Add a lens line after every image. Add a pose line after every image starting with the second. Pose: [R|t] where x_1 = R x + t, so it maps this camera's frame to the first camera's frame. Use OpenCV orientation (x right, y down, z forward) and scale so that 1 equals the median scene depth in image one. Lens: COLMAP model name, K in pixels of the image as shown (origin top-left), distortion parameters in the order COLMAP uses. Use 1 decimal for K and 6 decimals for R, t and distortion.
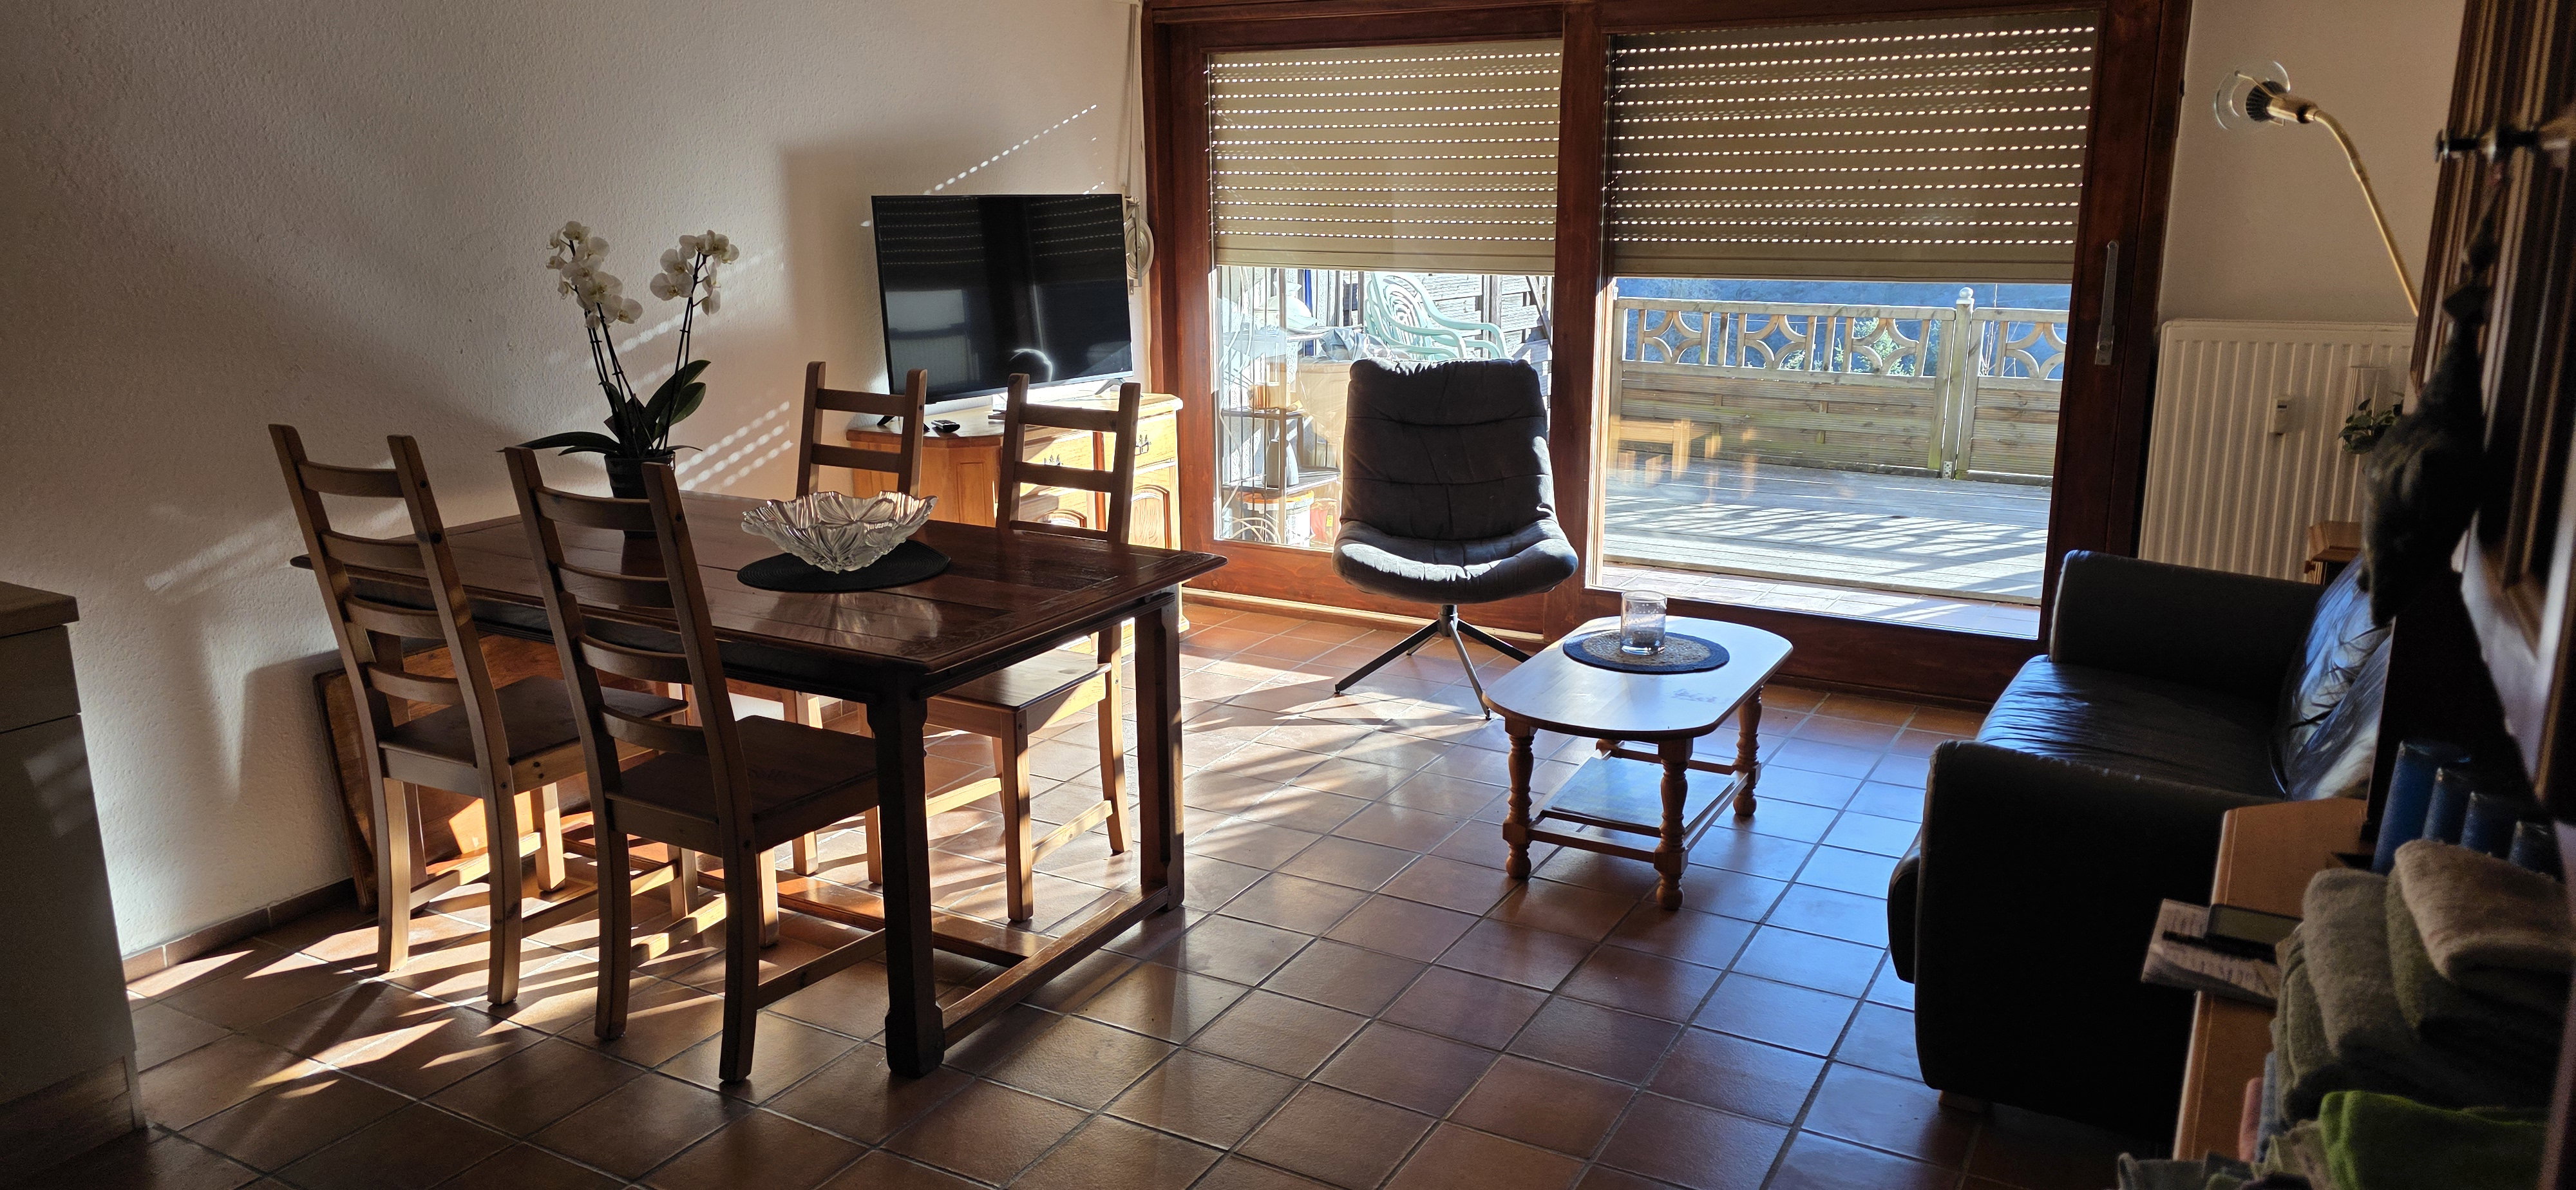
lens RADIAL K [[1716.1, 0, 1302.3], [0, 1716.1, 561.5], [0, 0, 1]] dist [0.098083, -0.115538]
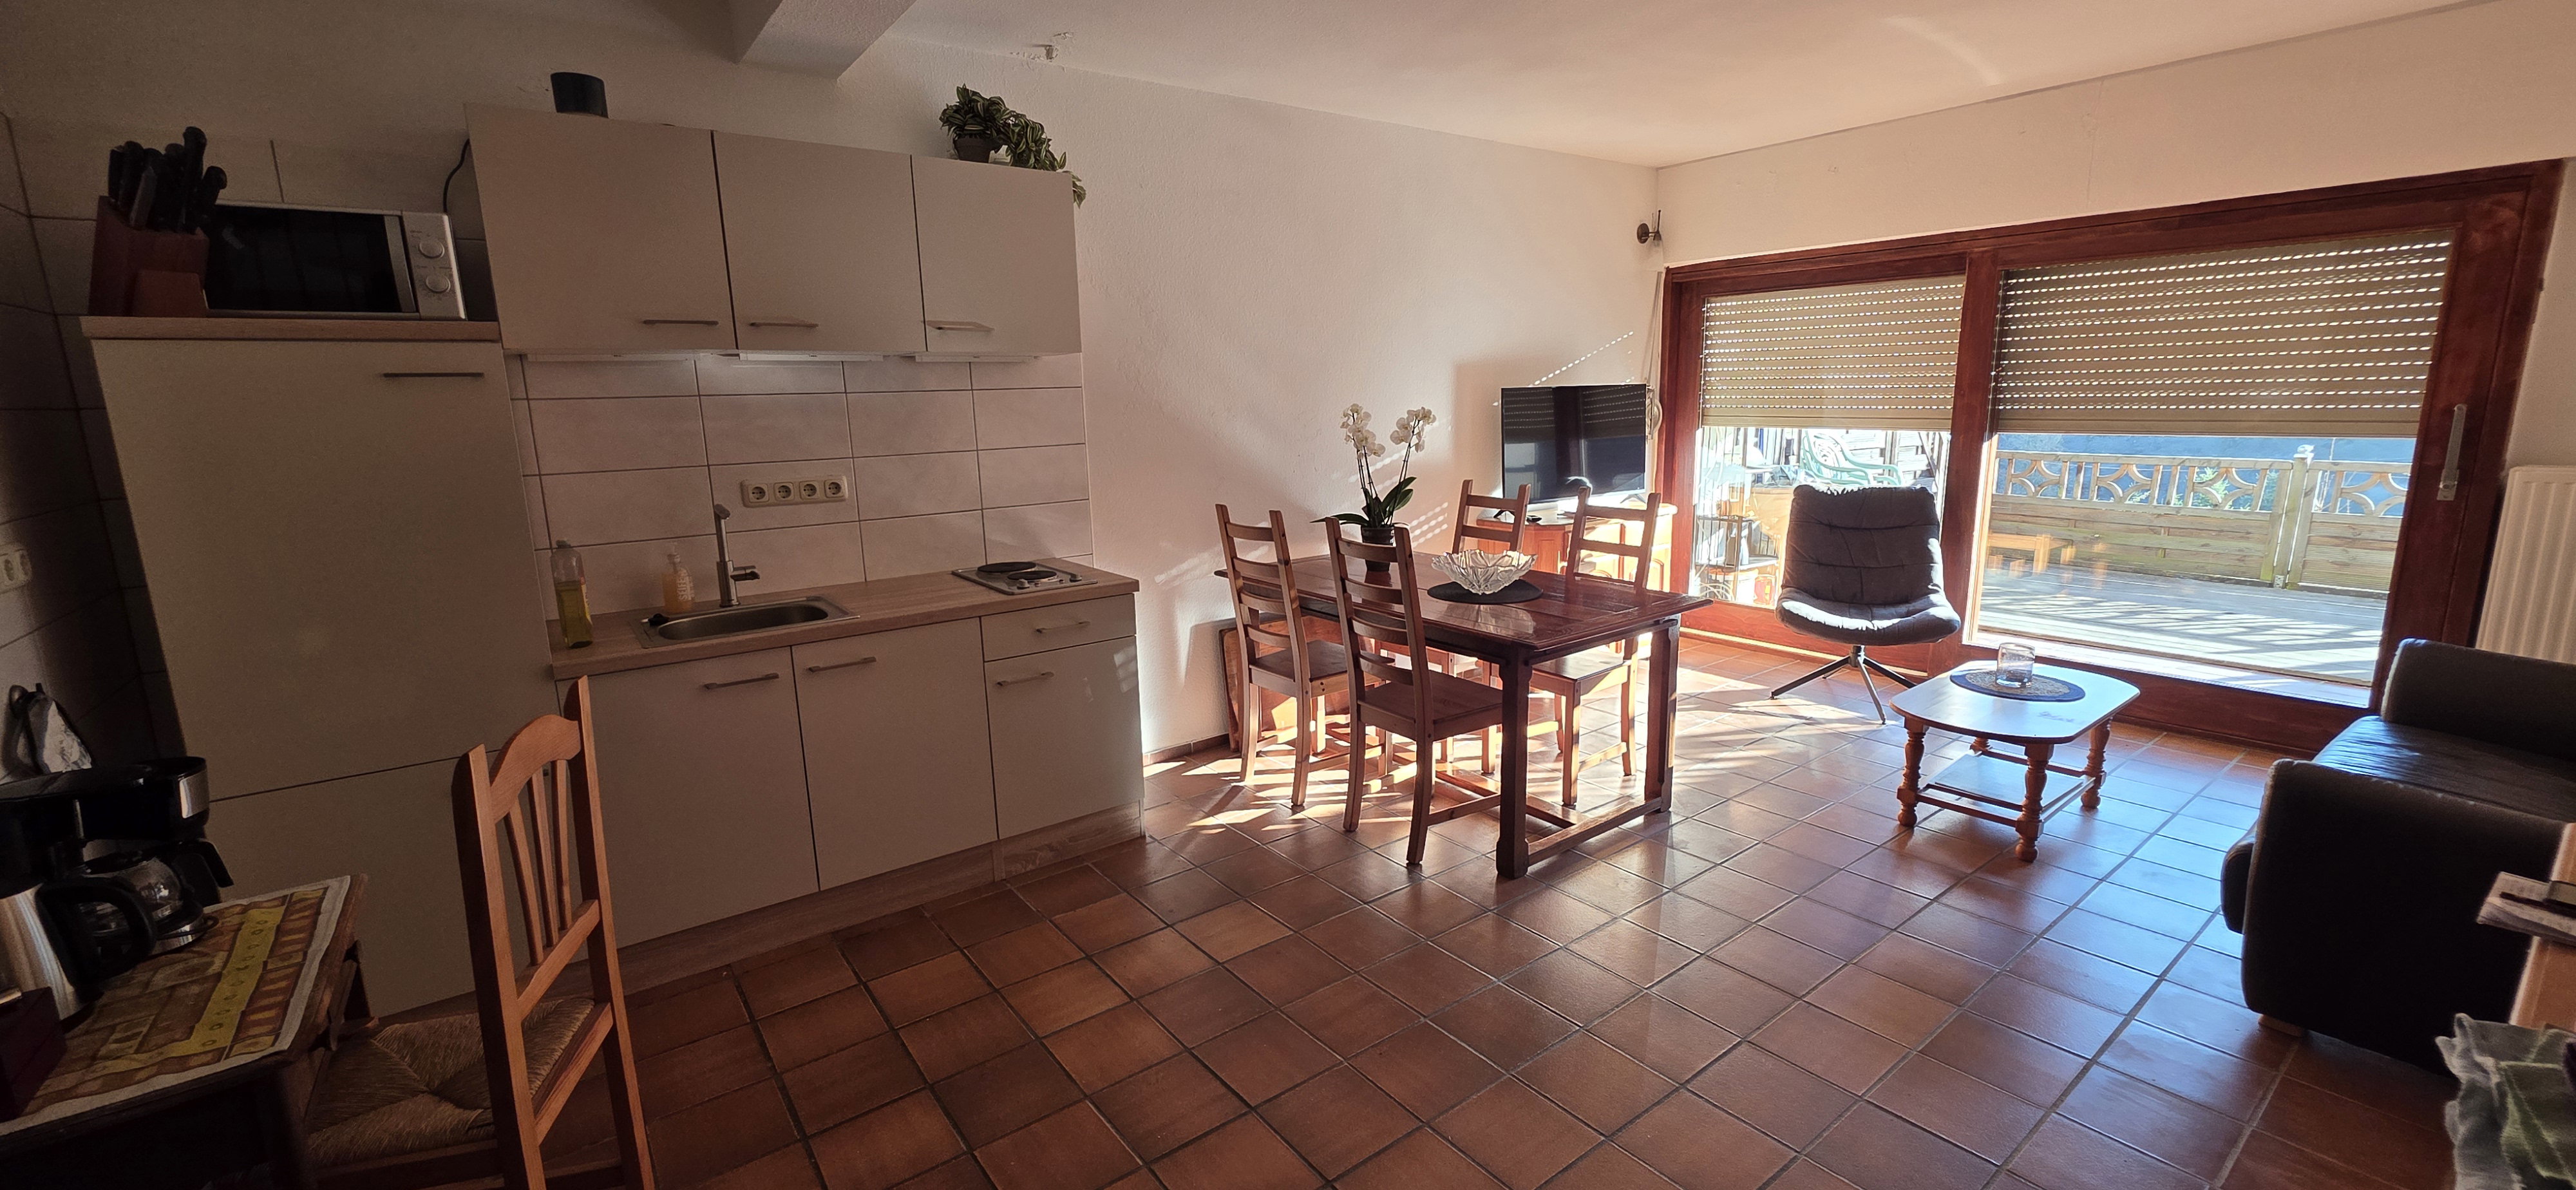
lens RADIAL K [[1022.3, 0, 1280.4], [0, 1022.3, 583.2], [0, 0, 1]] dist [0.000300, 0.000551]
pose [[0.914206, 0.056384, -0.401309, -0.029599], [-0.066311, 0.997740, -0.010877, 0.018253], [0.399789, 0.036554, 0.915878, -0.050444]]
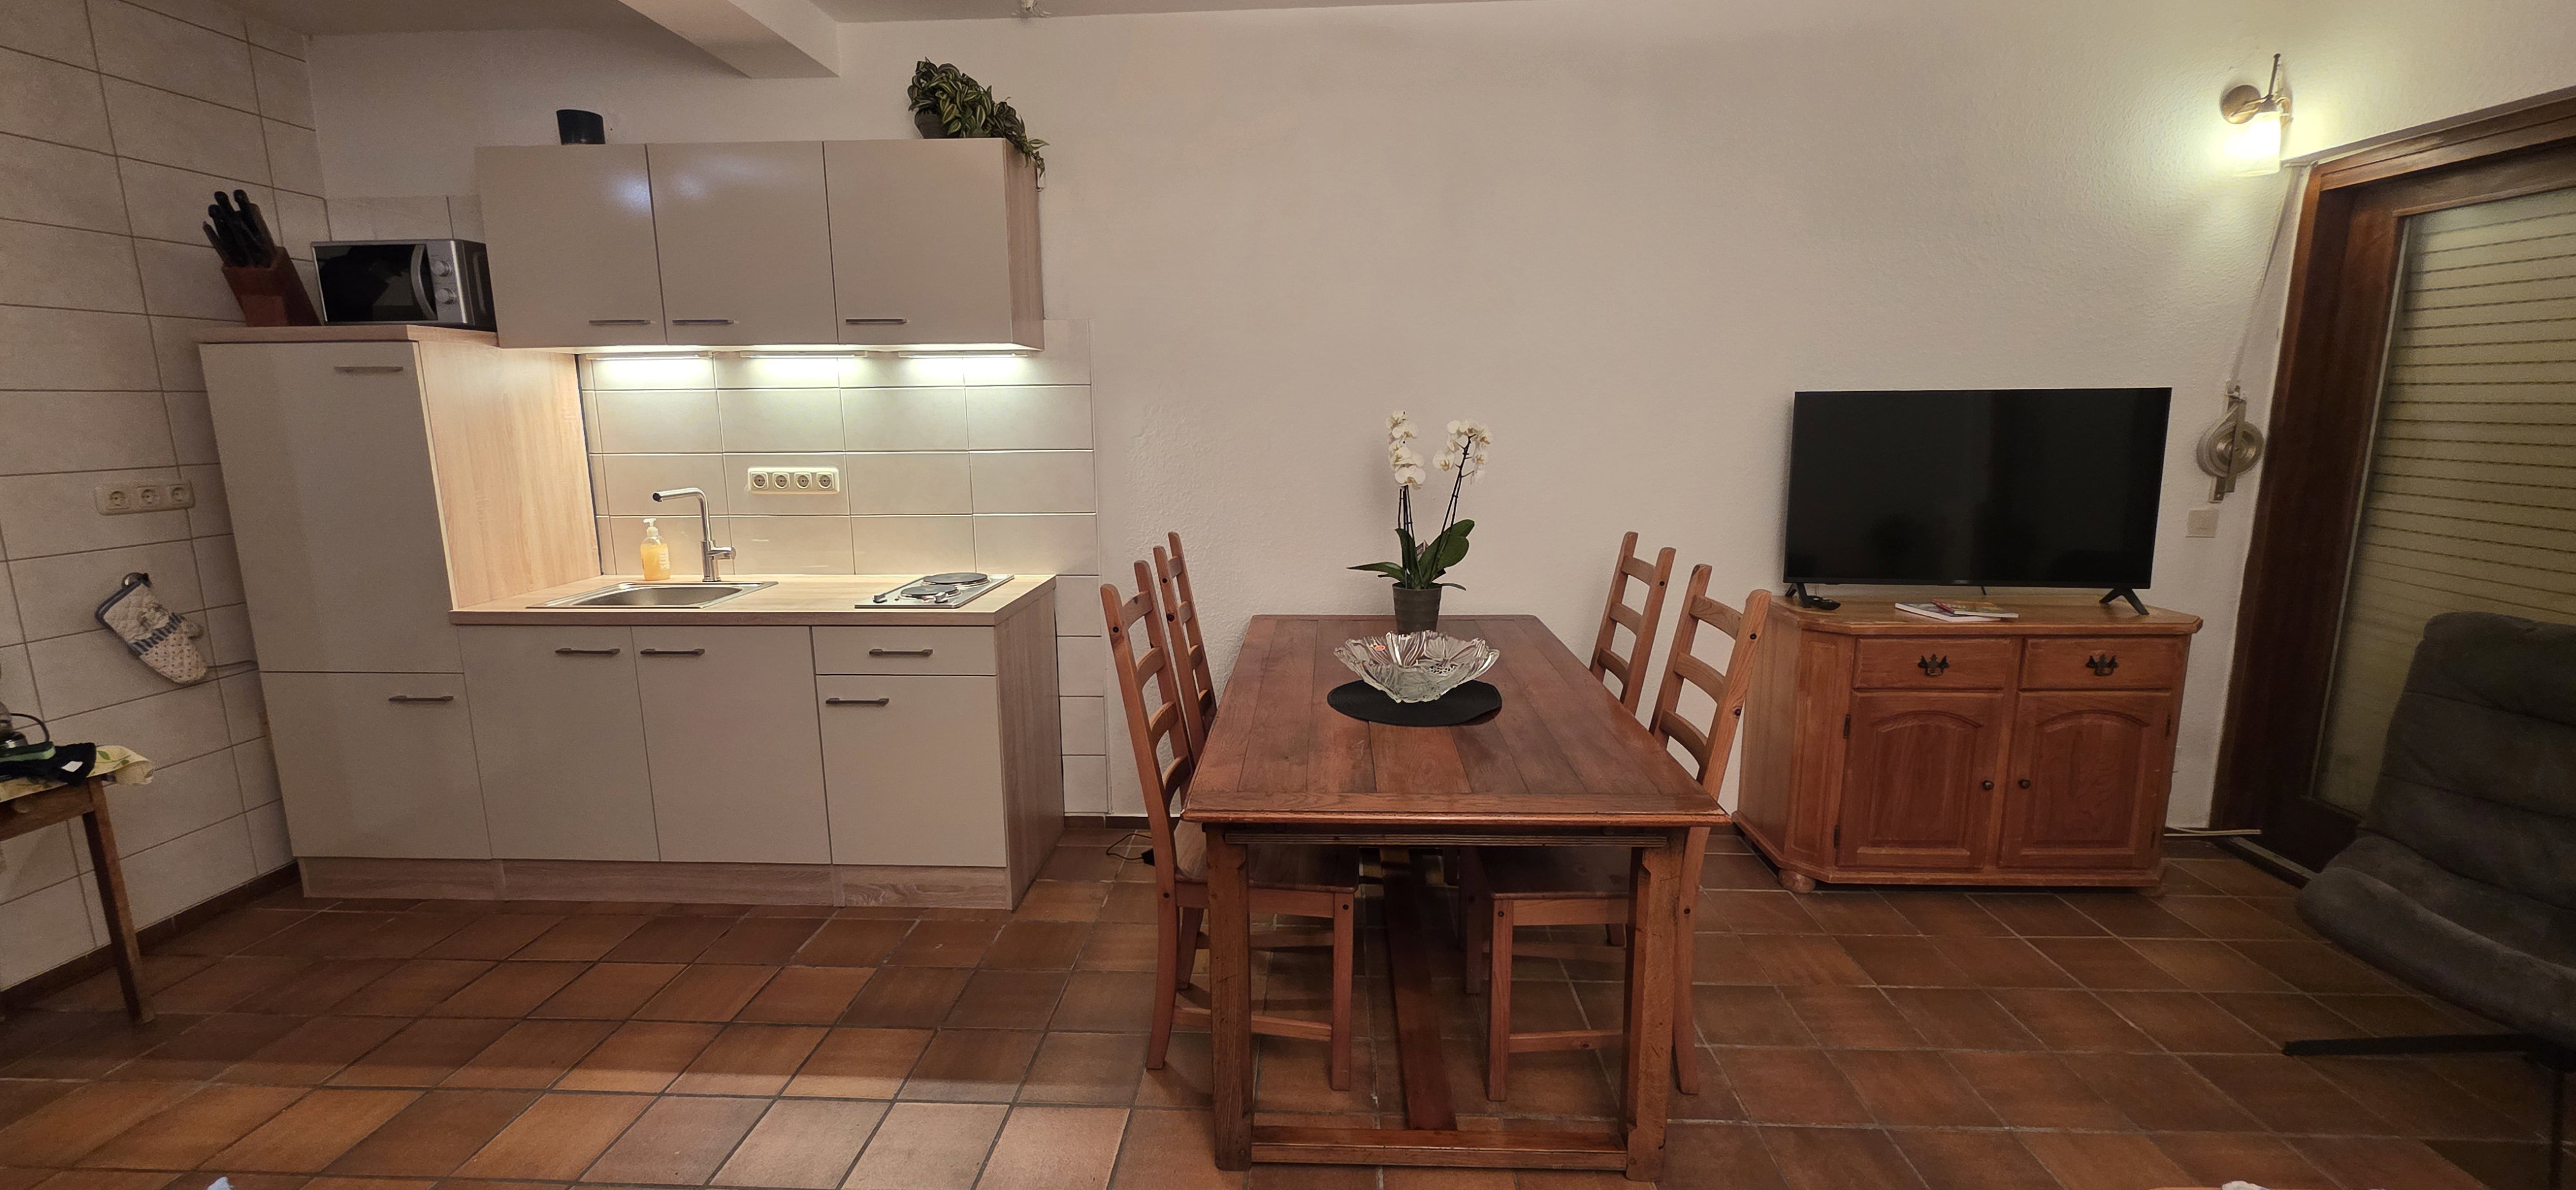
lens RADIAL K [[1022.3, 0, 1280.4], [0, 1022.3, 583.2], [0, 0, 1]] dist [0.000300, 0.000551]
pose [[0.448748, 0.159837, -0.879248, 0.244550], [-0.185483, 0.979108, 0.083324, -0.105571], [0.874197, 0.125694, 0.469020, 0.527317]]
